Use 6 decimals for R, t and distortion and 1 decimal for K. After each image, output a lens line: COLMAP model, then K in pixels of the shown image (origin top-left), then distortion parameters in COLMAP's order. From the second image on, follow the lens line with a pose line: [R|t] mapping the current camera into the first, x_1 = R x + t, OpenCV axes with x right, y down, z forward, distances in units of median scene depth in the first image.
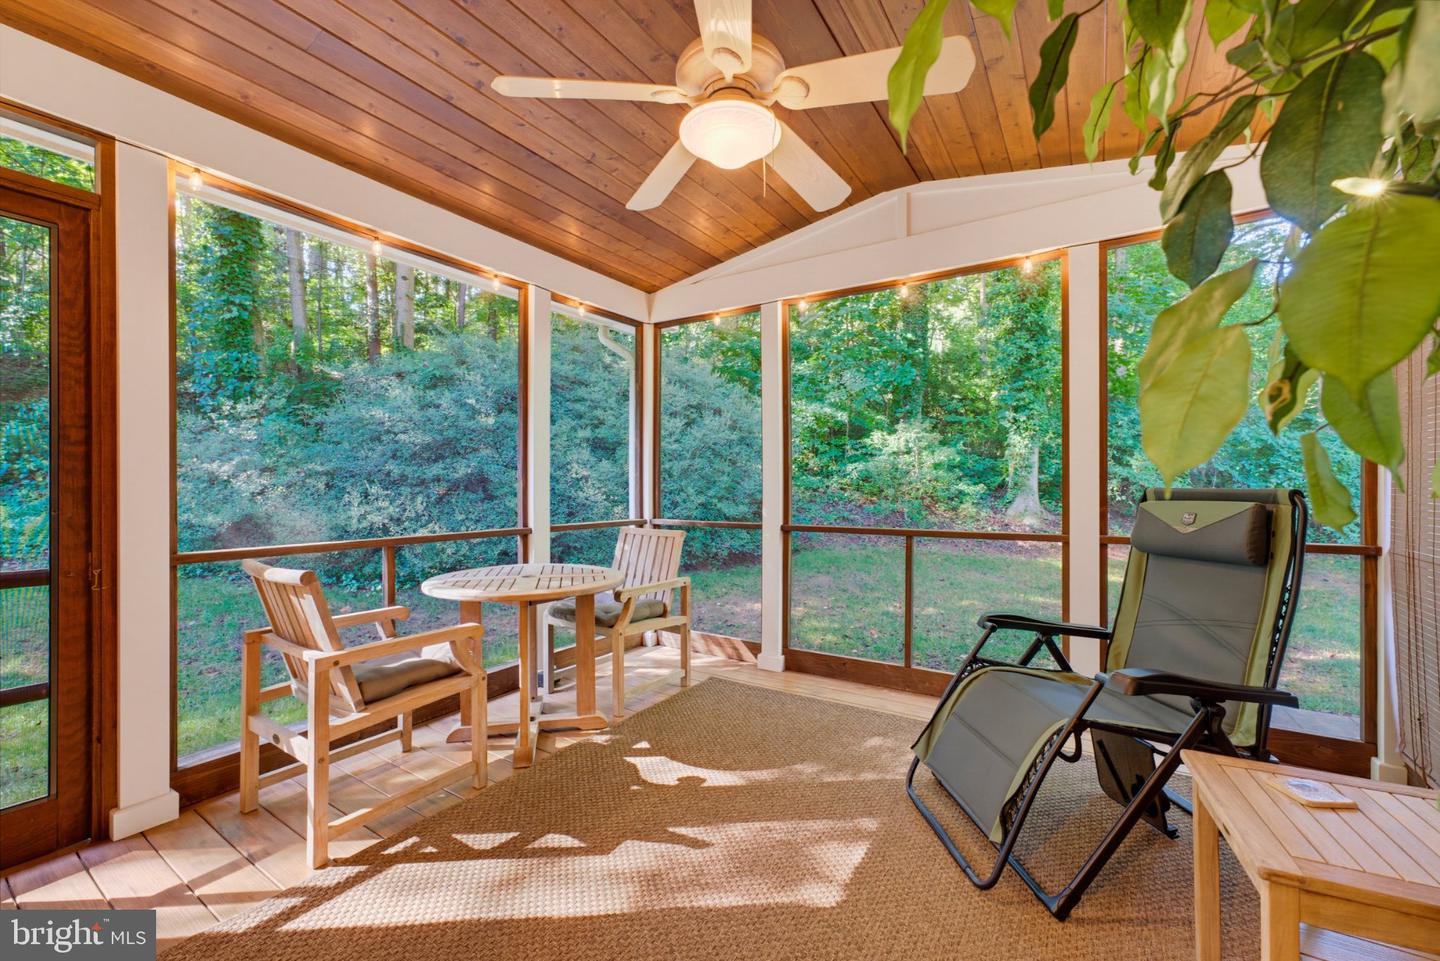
lens RADIAL K [[584.1, 0, 721.8], [0, 584.1, 481.8], [0, 0, 1]] dist [-0.013228, 0.008642]
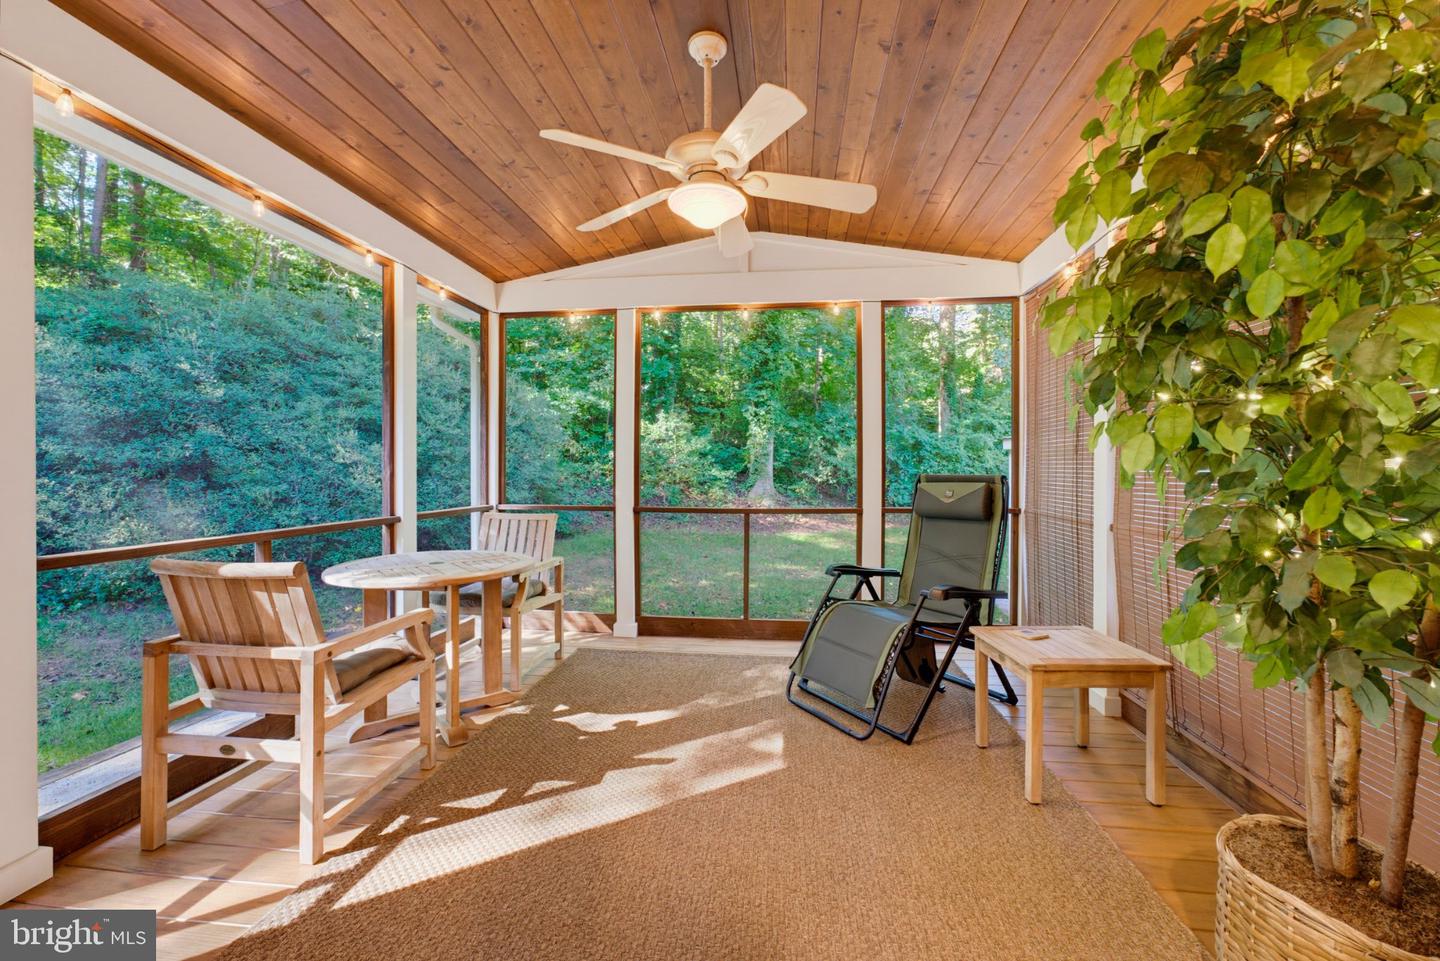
lens RADIAL K [[584.1, 0, 721.5], [0, 584.1, 471.9], [0, 0, 1]] dist [-0.013228, 0.008642]
pose [[0.899170, -0.001035, 0.437597, -0.272440], [-0.002690, 0.999965, 0.007893, -0.004357], [-0.437590, -0.008275, 0.899136, -0.097770]]
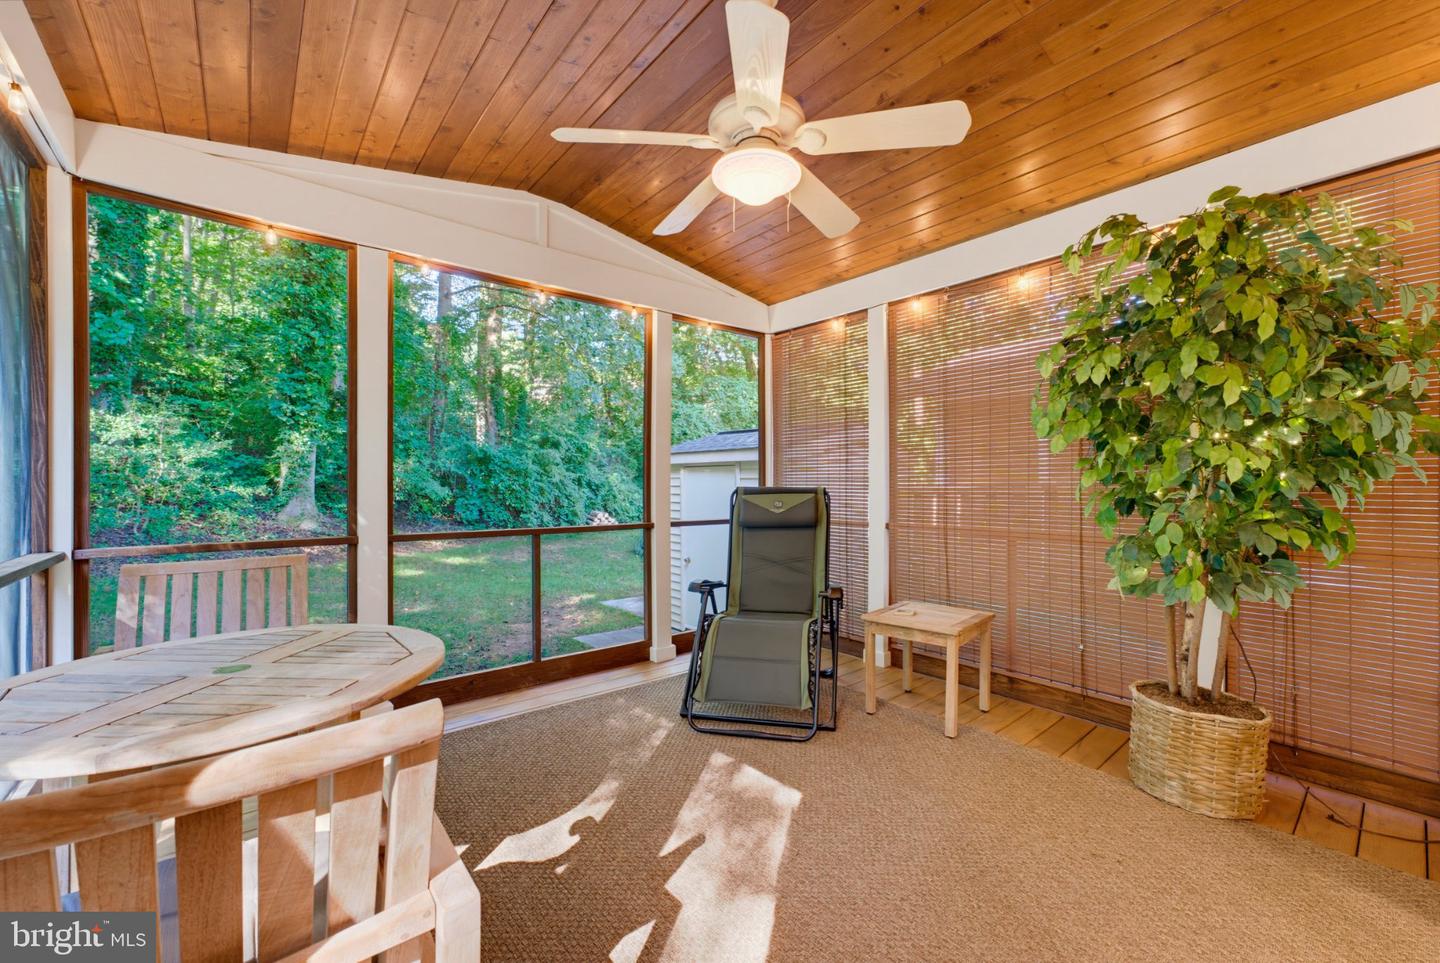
lens RADIAL K [[584.1, 0, 722.3], [0, 584.1, 482.1], [0, 0, 1]] dist [-0.013228, 0.008642]
pose [[0.311831, 0.002298, 0.950135, -0.562944], [-0.001040, 0.999997, -0.002077, 0.001730], [-0.950137, -0.000340, 0.311833, 0.367835]]
